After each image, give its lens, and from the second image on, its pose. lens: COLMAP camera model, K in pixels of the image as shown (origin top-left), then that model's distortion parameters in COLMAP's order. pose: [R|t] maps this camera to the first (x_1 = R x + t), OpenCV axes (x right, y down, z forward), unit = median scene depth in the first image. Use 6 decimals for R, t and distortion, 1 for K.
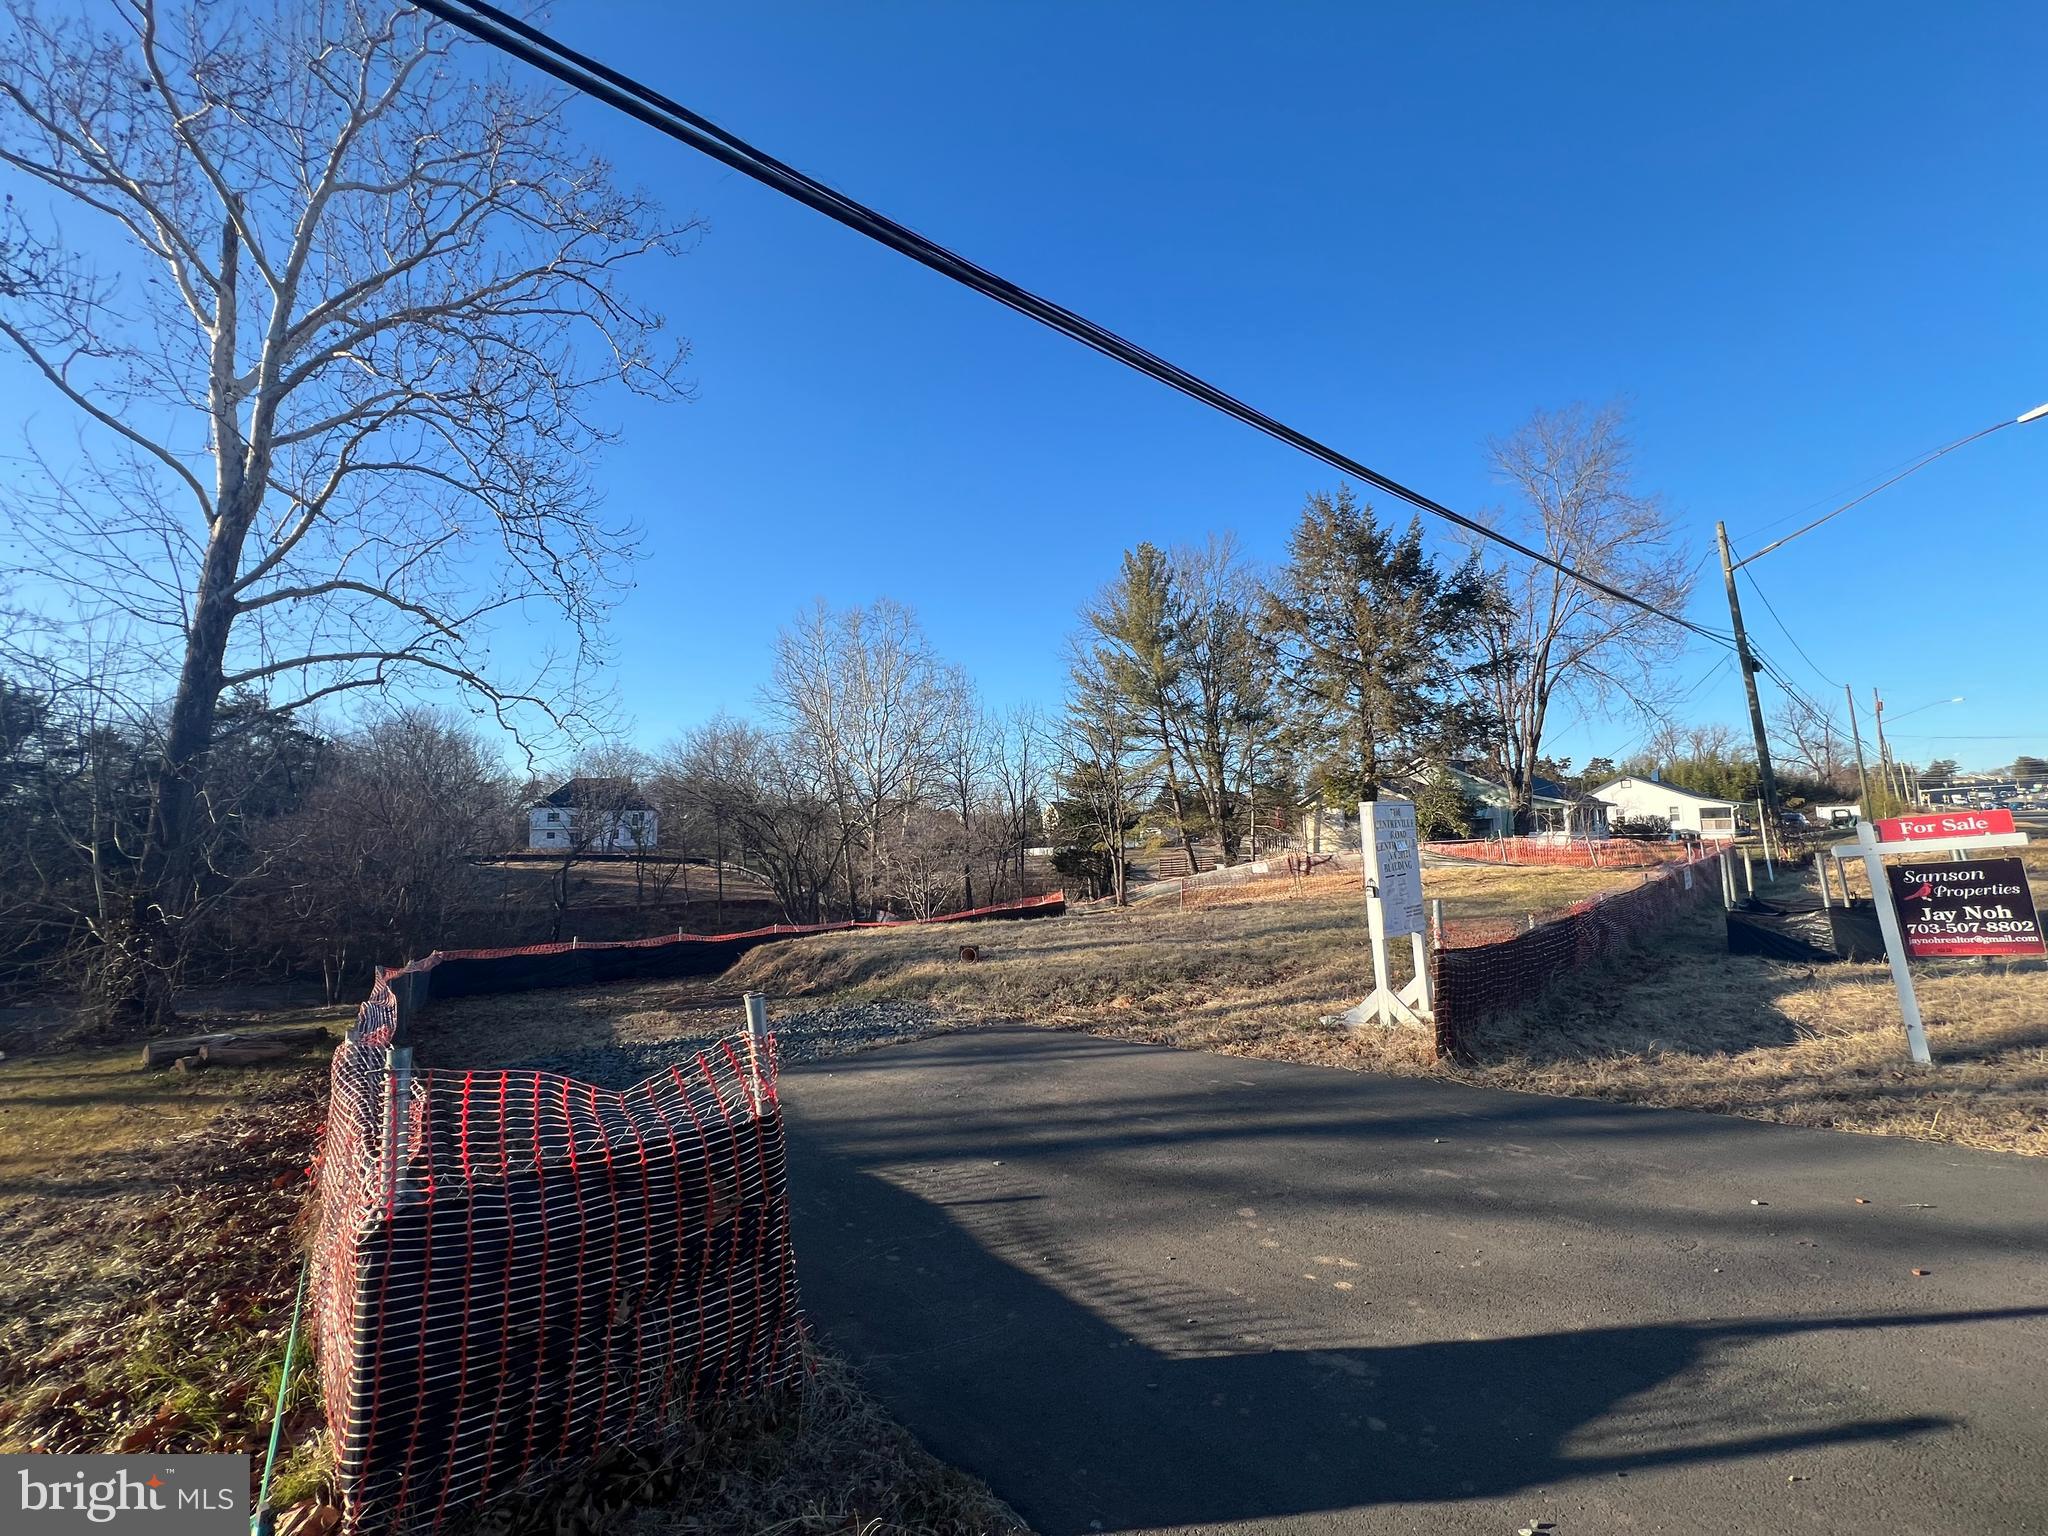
lens RADIAL K [[819.9, 0, 1018.5], [0, 819.9, 758.8], [0, 0, 1]] dist [0.000526, -0.000401]
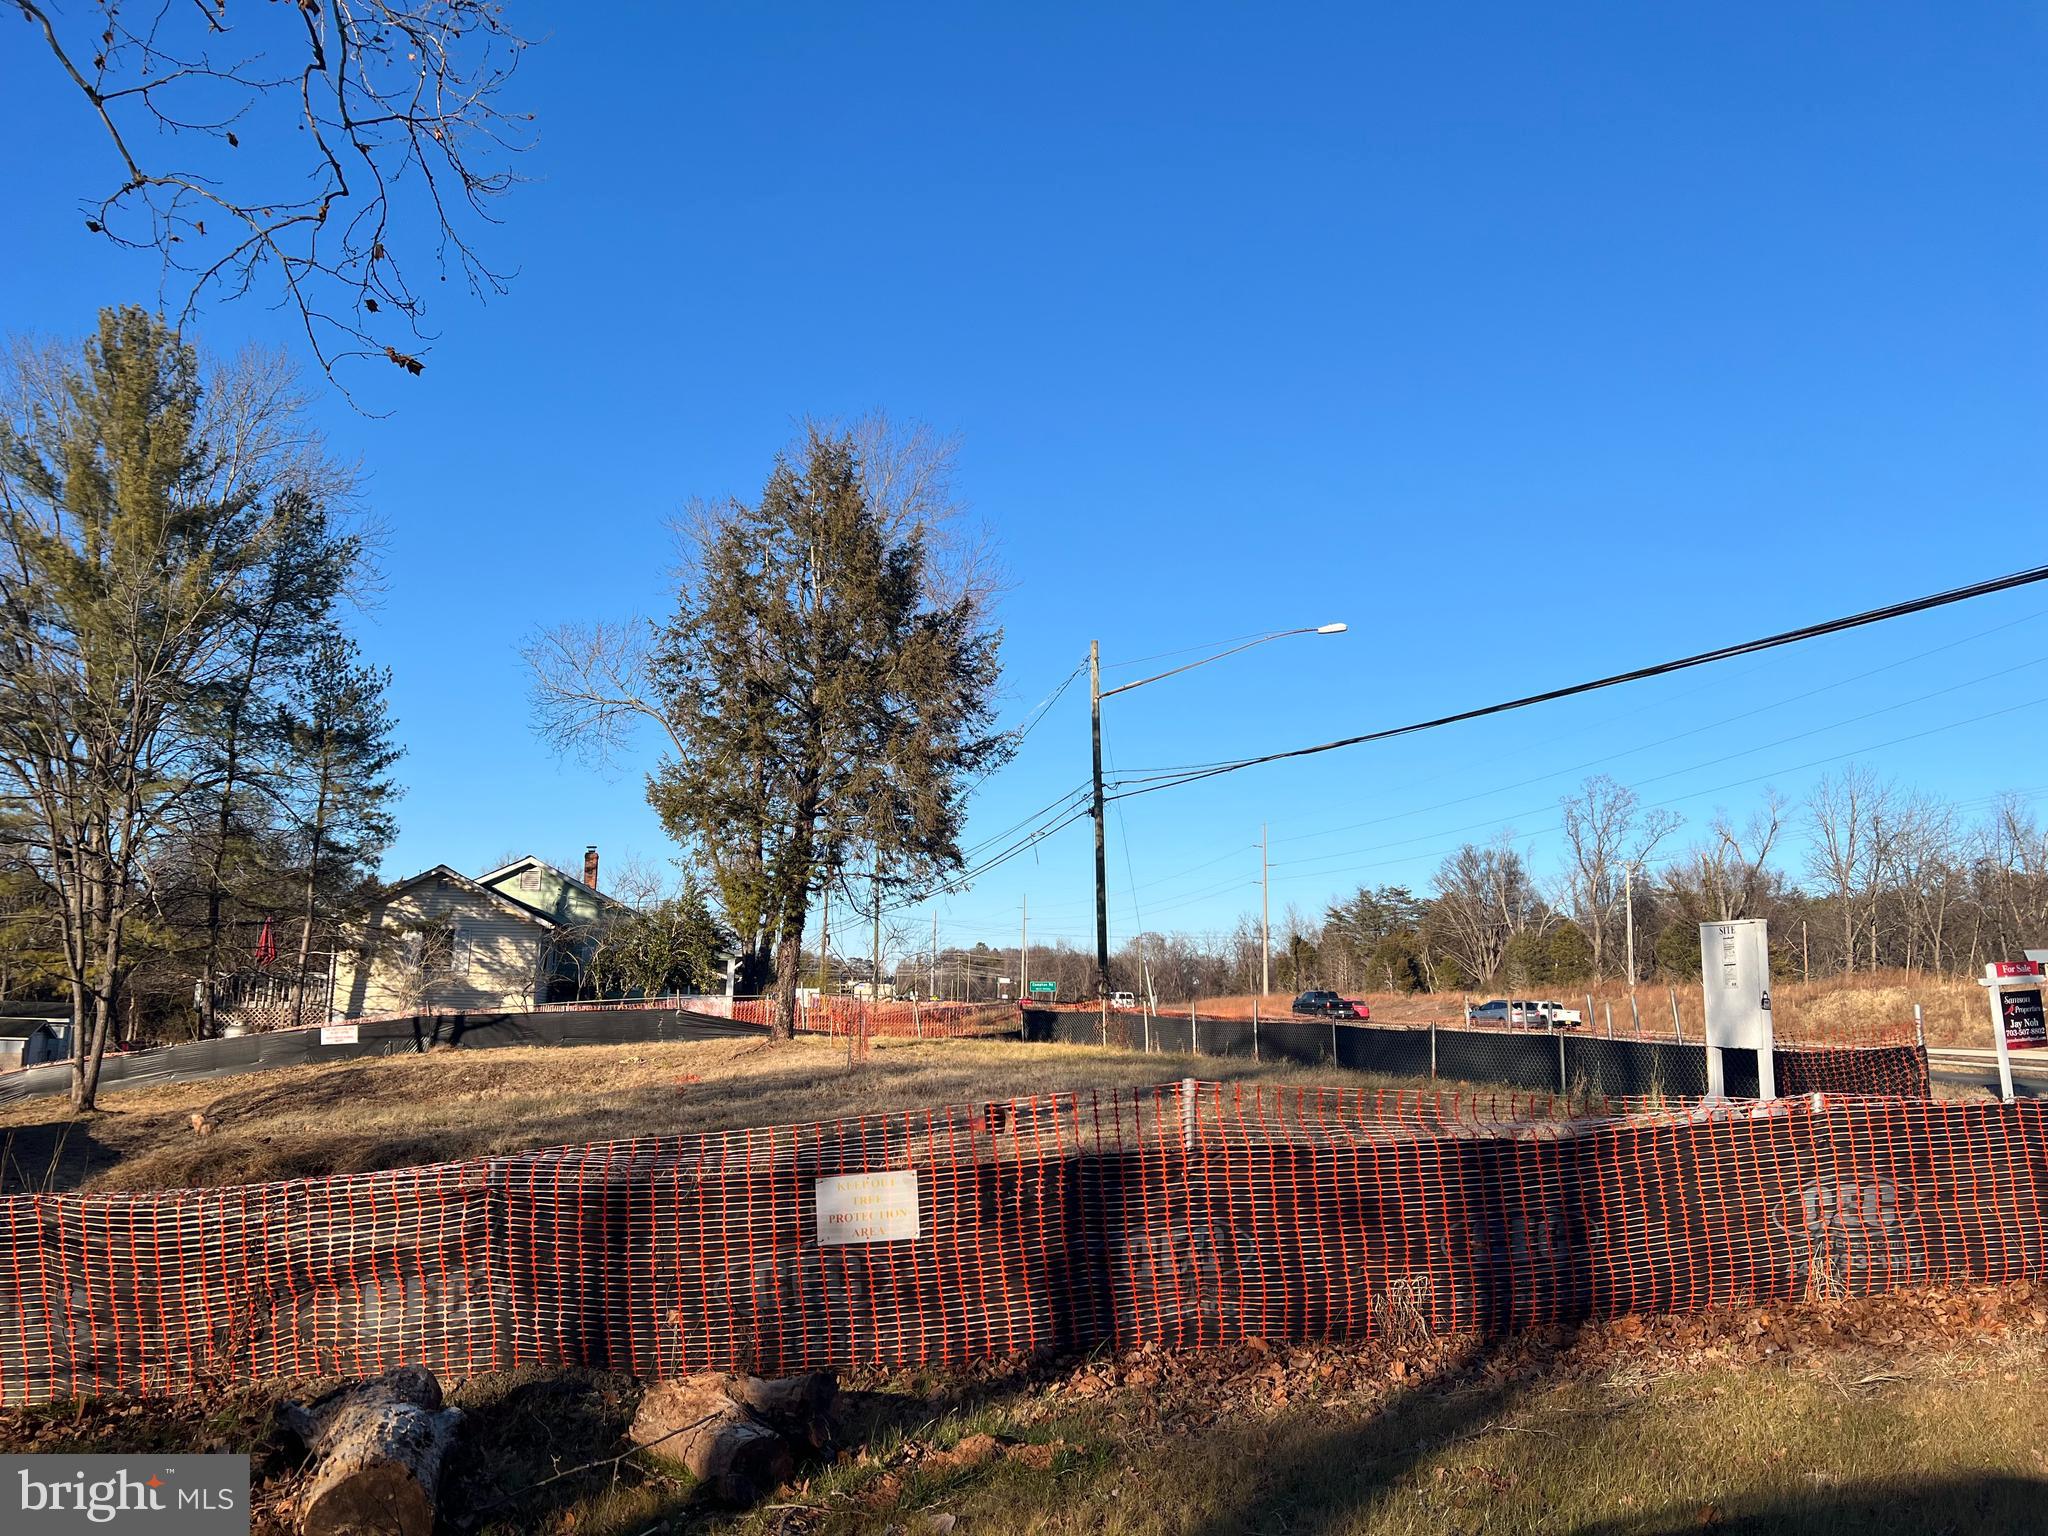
lens RADIAL K [[1533.1, 0, 1008.8], [0, 1533.1, 778.7], [0, 0, 1]] dist [0.047129, -0.042068]
pose [[0.490462, 0.177006, 0.853297, -0.559269], [-0.126790, 0.983230, -0.131083, 0.081445], [-0.862190, -0.043898, 0.504680, 0.264023]]
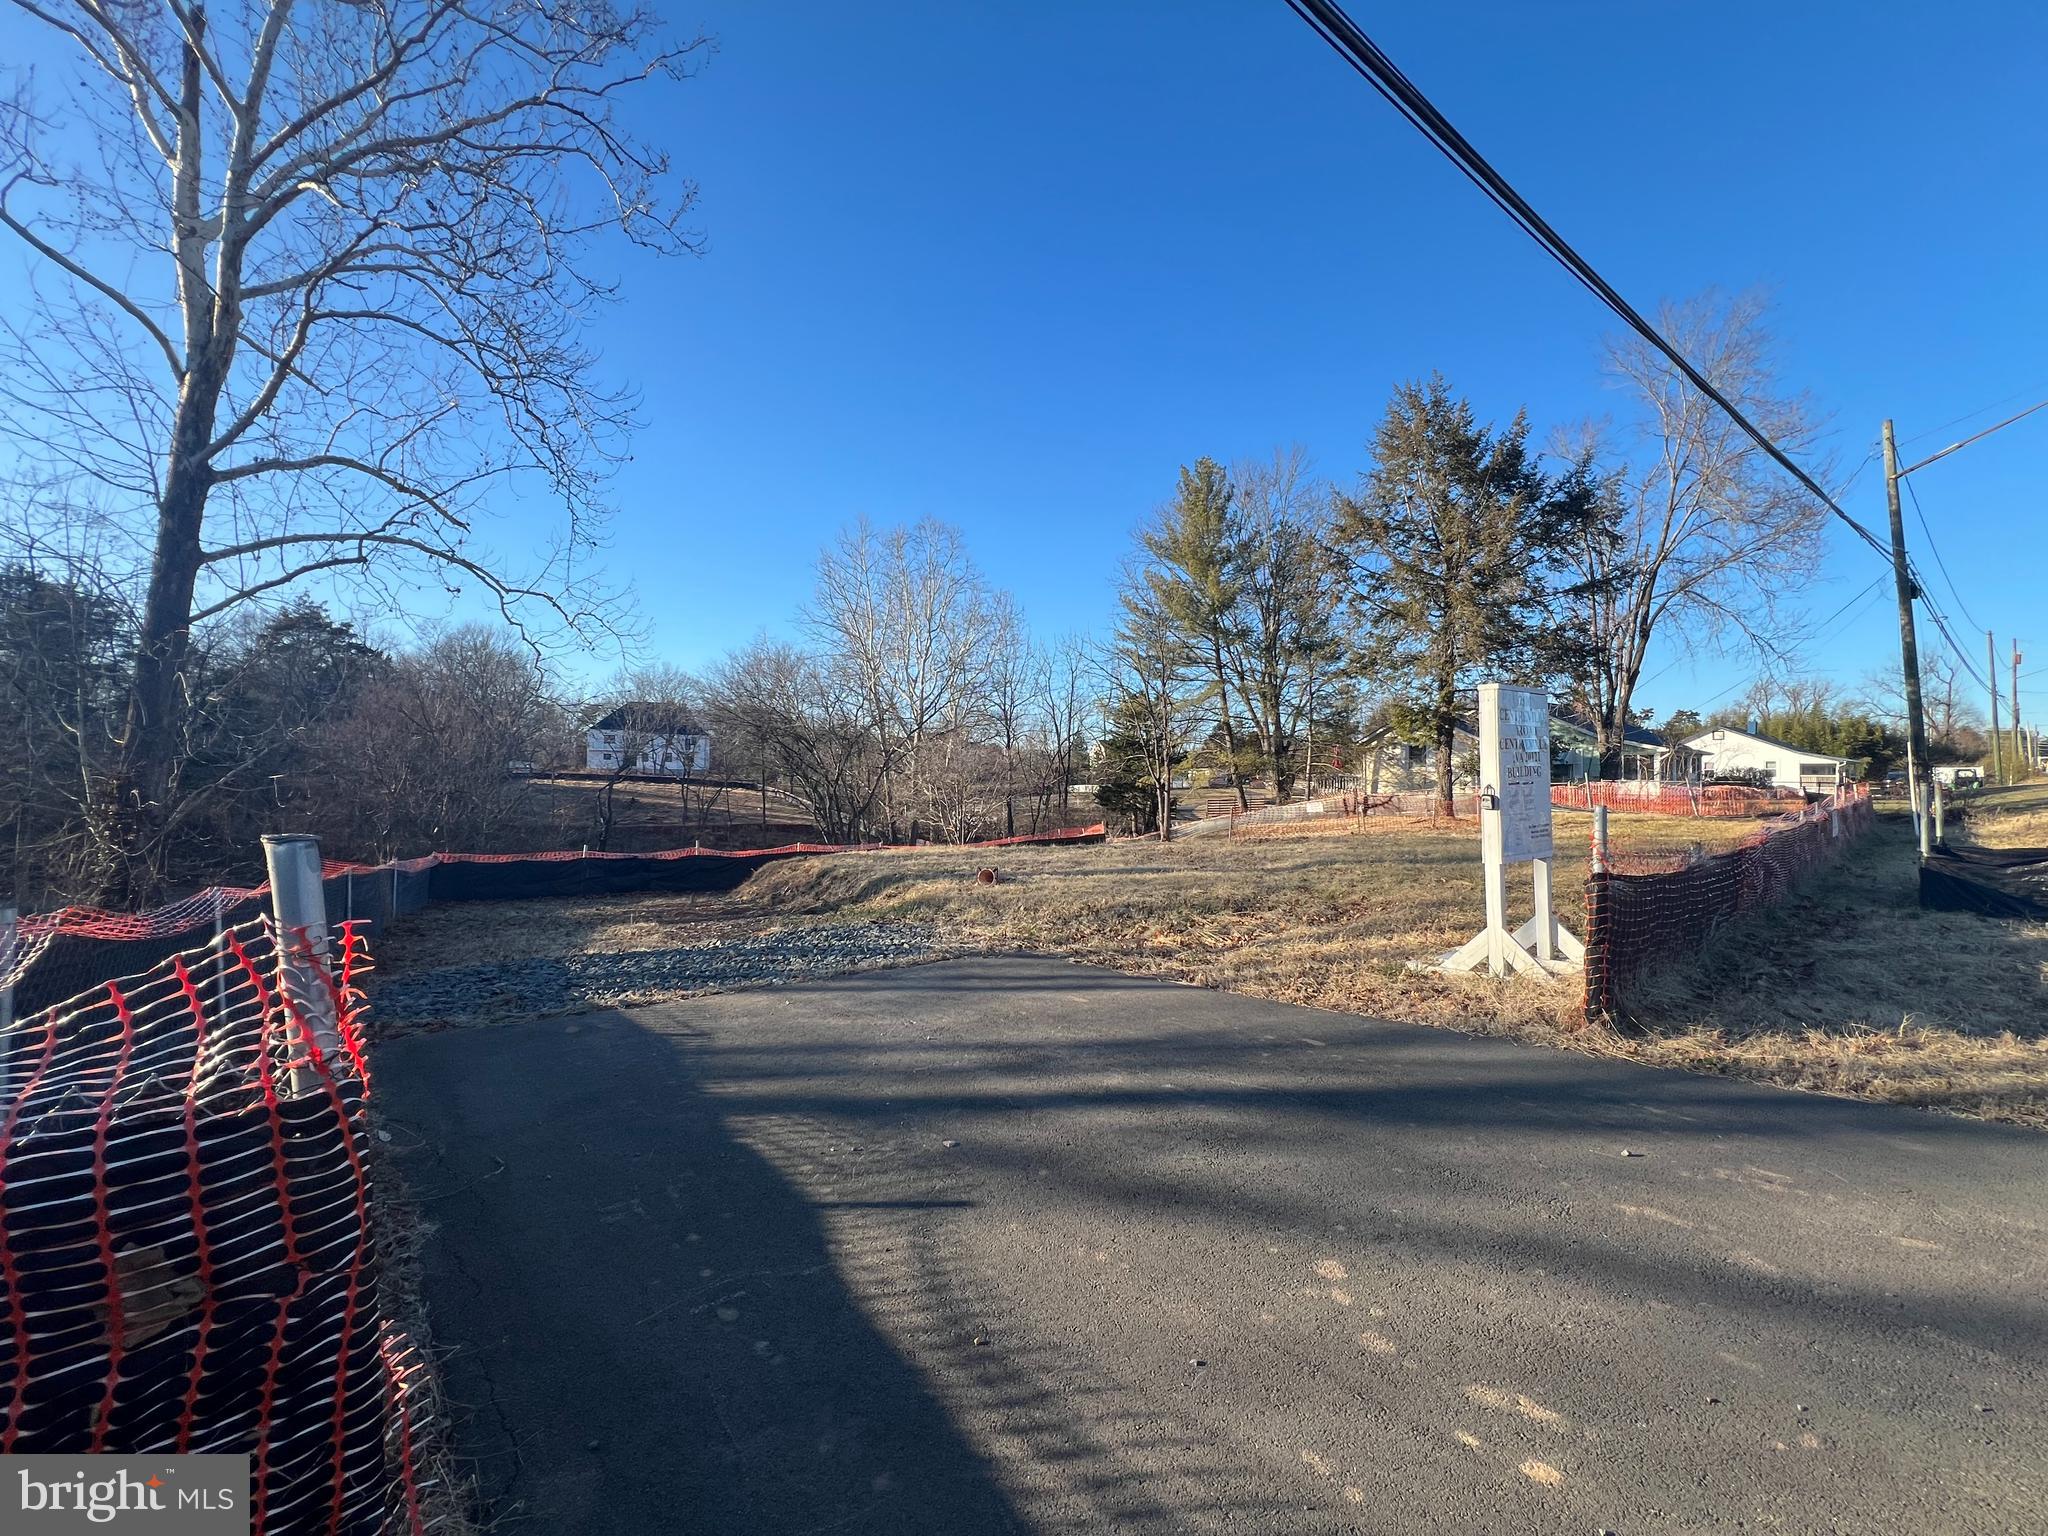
lens RADIAL K [[819.9, 0, 1018.1], [0, 819.9, 757.6], [0, 0, 1]] dist [0.000526, -0.000401]
pose [[0.997752, 0.032001, -0.058882, 0.012392], [-0.027579, 0.996844, 0.074444, 0.023926], [0.061078, -0.072652, 0.995485, 0.069271]]
